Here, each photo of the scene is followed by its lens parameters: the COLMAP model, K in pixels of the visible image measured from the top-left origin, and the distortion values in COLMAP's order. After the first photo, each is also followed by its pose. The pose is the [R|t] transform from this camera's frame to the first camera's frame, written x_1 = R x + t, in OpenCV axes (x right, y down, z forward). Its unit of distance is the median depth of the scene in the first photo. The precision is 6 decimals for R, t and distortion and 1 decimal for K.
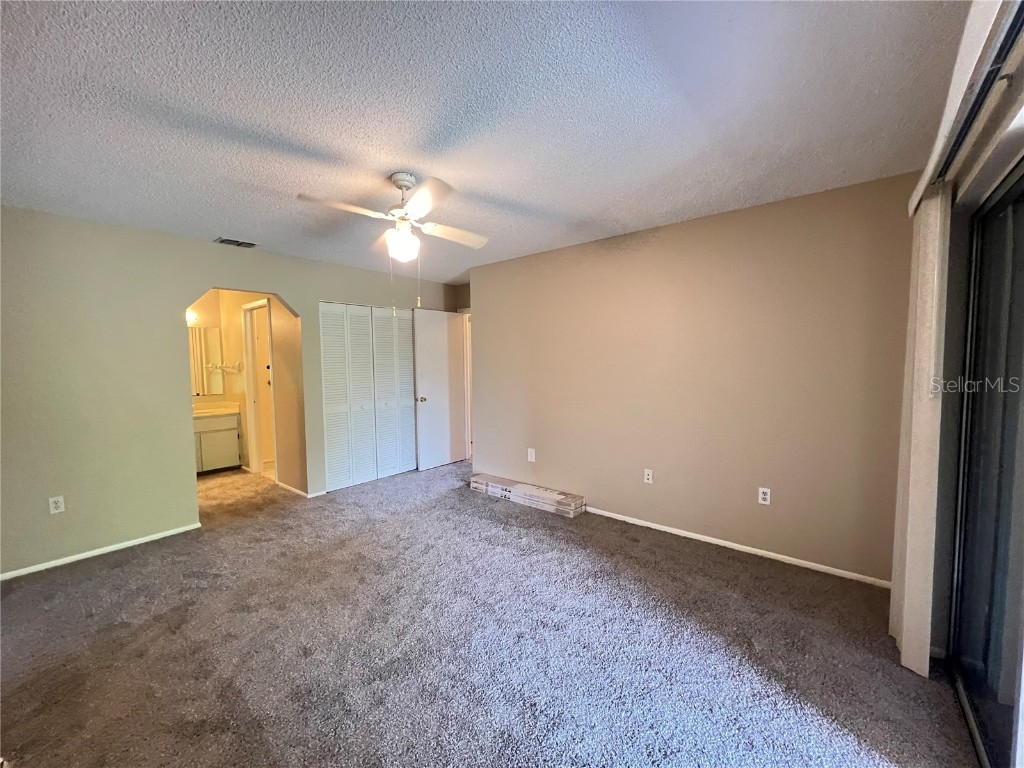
lens RADIAL K [[409.8, 0, 514.8], [0, 409.8, 383.6], [0, 0, 1]] dist [0.000934, 0.000341]
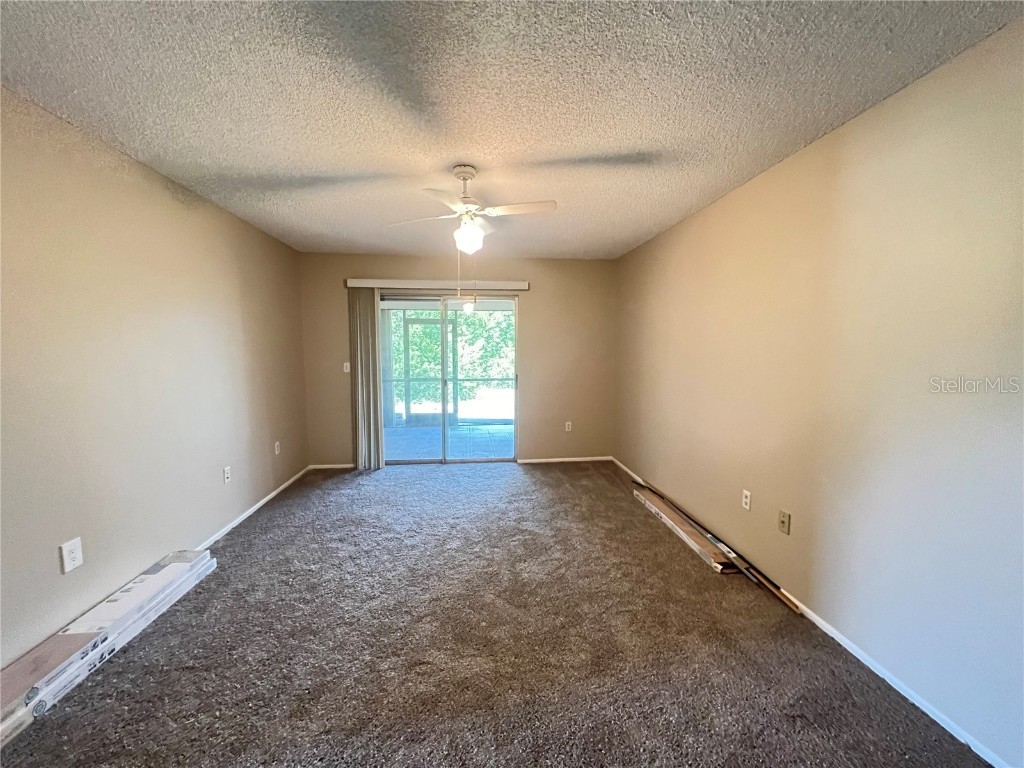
lens RADIAL K [[409.8, 0, 514.8], [0, 409.8, 383.6], [0, 0, 1]] dist [0.000934, 0.000341]
pose [[-0.714065, -0.054282, 0.697972, -0.713914], [0.046288, 0.991147, 0.124438, -0.059439], [-0.698548, 0.121164, -0.705231, 1.080416]]
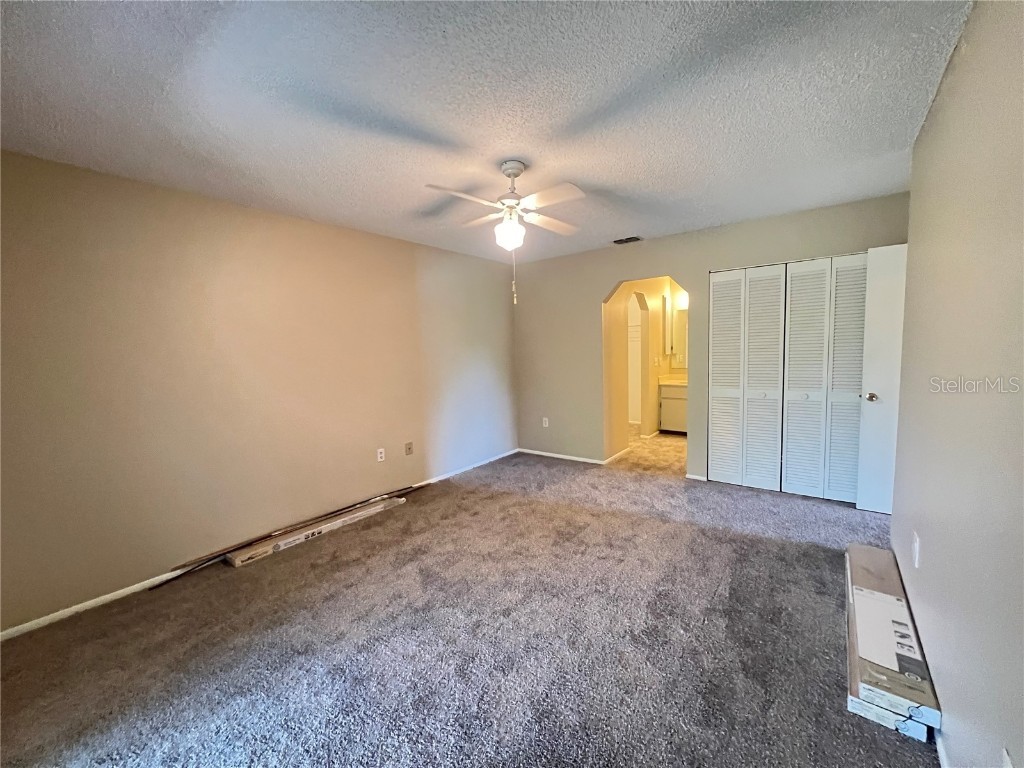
lens RADIAL K [[408.6, 0, 513.7], [0, 408.6, 383.9], [0, 0, 1]] dist [0.002508, 0.000159]
pose [[0.024088, 0.100686, -0.994627, 0.506070], [-0.021302, 0.994741, 0.100182, -0.041128], [0.999483, 0.018774, 0.026106, 0.624524]]
